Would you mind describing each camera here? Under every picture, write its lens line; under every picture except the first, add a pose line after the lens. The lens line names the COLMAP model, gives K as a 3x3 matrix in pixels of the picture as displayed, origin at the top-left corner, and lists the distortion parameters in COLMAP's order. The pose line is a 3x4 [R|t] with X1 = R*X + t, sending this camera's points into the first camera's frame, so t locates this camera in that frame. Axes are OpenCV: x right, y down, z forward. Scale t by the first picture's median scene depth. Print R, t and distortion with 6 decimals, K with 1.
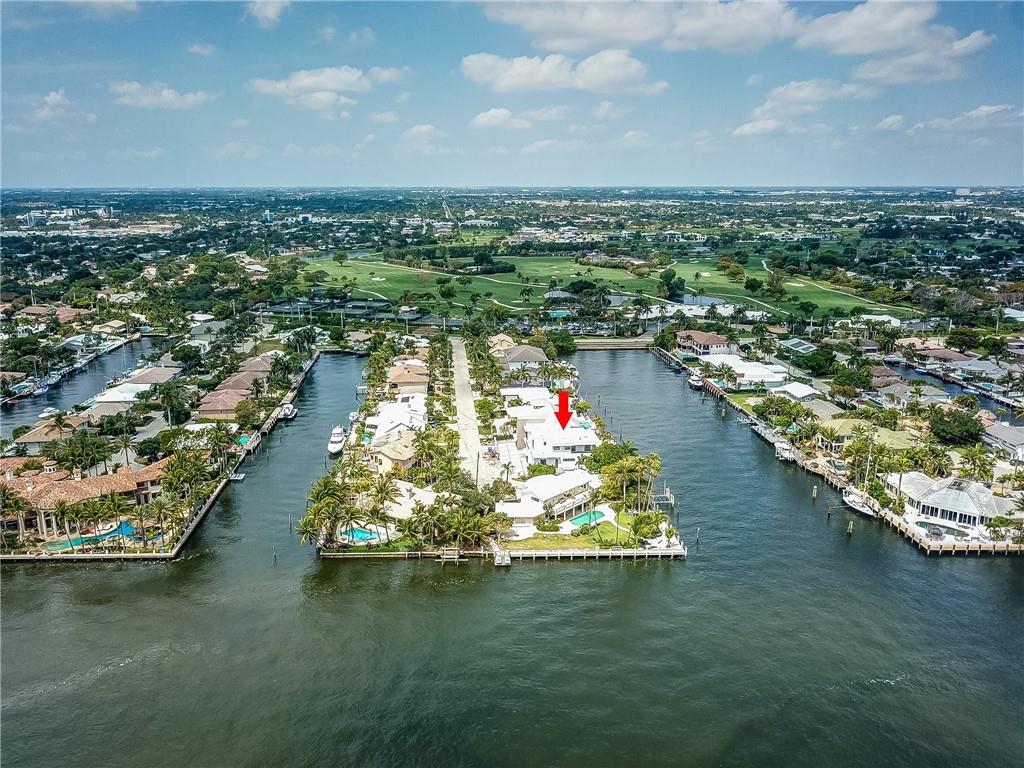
lens RADIAL K [[787.6, 0, 512.0], [0, 787.6, 384.0], [0, 0, 1]] dist [0.005617, -0.000905]
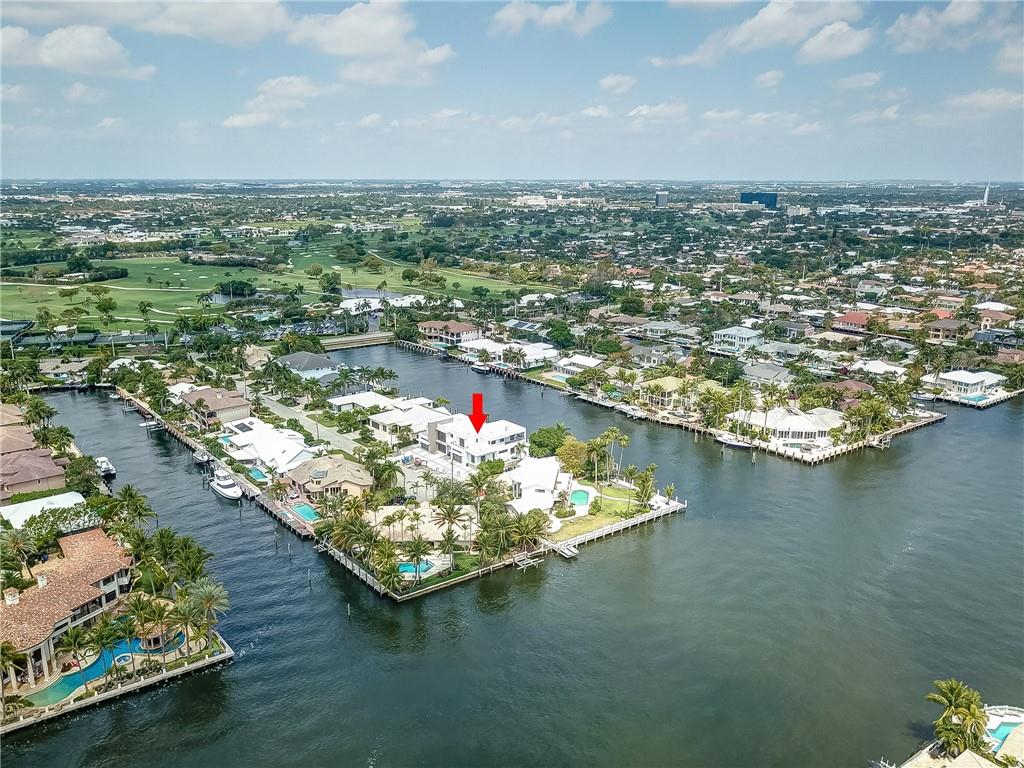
lens RADIAL K [[787.6, 0, 512.0], [0, 787.6, 384.0], [0, 0, 1]] dist [0.005617, -0.000905]
pose [[0.832145, -0.139197, 0.536804, -0.468622], [0.134956, 0.989716, 0.047435, -0.037476], [-0.537886, 0.032972, 0.842373, 0.149862]]
